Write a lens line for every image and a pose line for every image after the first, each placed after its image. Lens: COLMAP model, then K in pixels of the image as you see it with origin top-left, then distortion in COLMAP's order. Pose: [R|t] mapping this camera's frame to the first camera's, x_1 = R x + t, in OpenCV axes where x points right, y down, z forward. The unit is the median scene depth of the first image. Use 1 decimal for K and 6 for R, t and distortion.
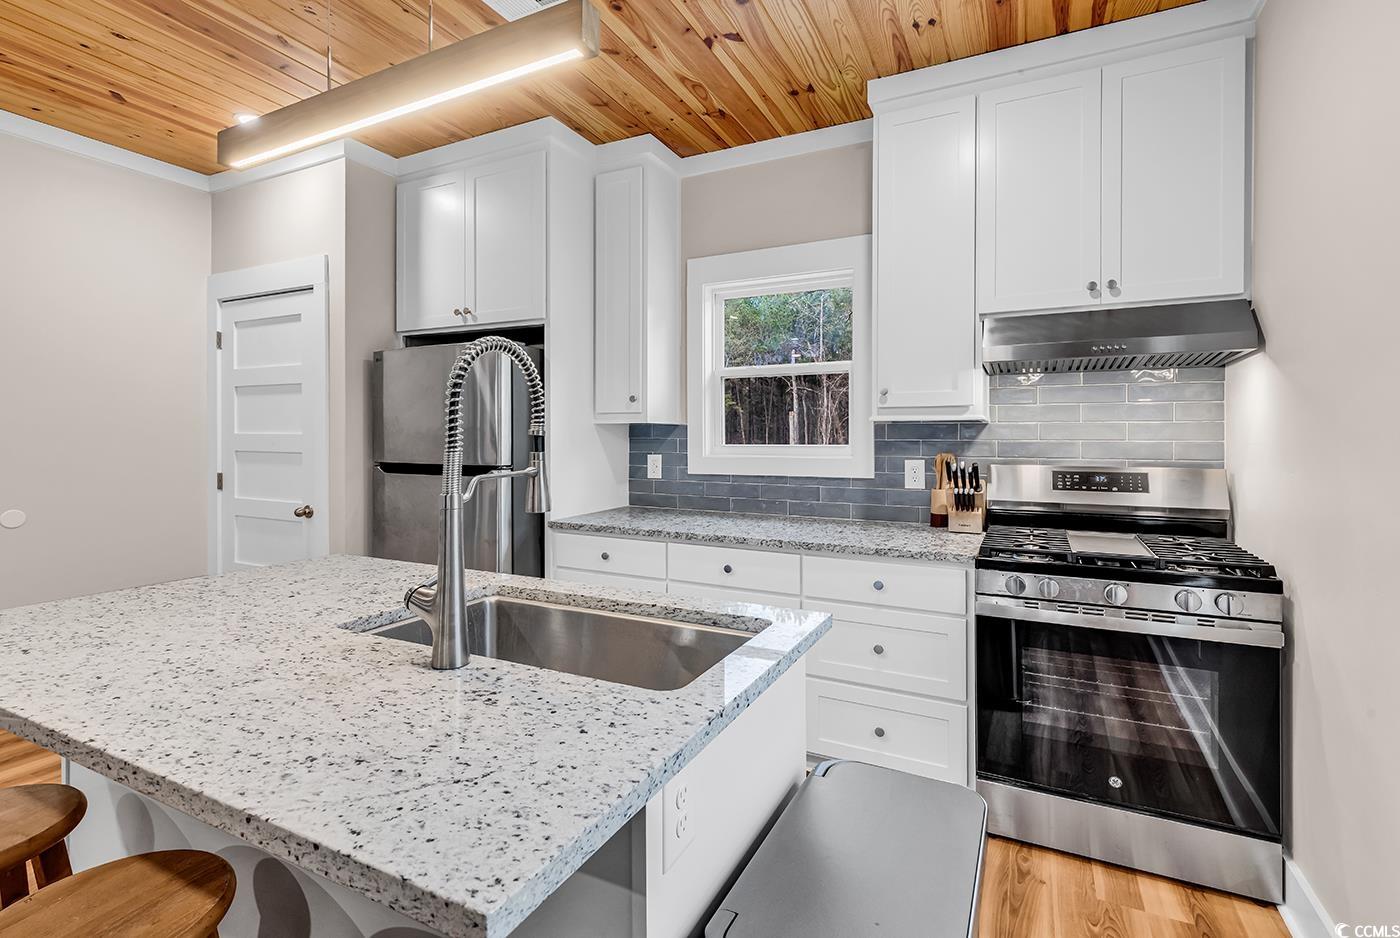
lens RADIAL K [[650.9, 0, 701.4], [0, 650.9, 442.0], [0, 0, 1]] dist [0.000309, -0.000150]
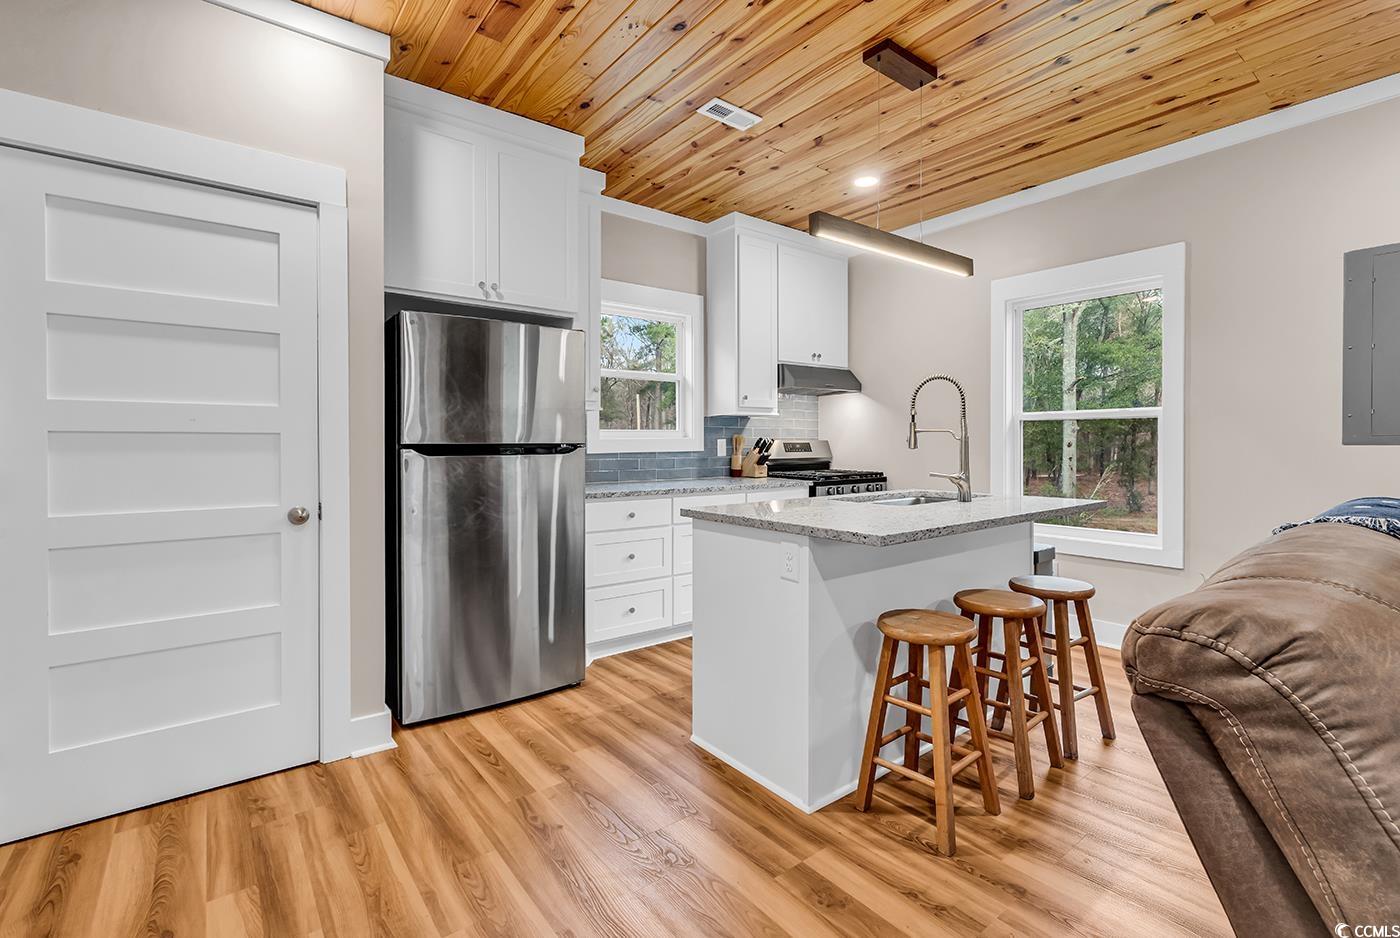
lens RADIAL K [[642.4, 0, 702.8], [0, 642.4, 461.2], [0, 0, 1]] dist [0.000919, -0.000101]
pose [[0.428165, -0.031558, 0.903150, -1.214758], [0.010543, 0.999496, 0.029927, 0.035486], [-0.903639, -0.003292, 0.428282, 0.343253]]
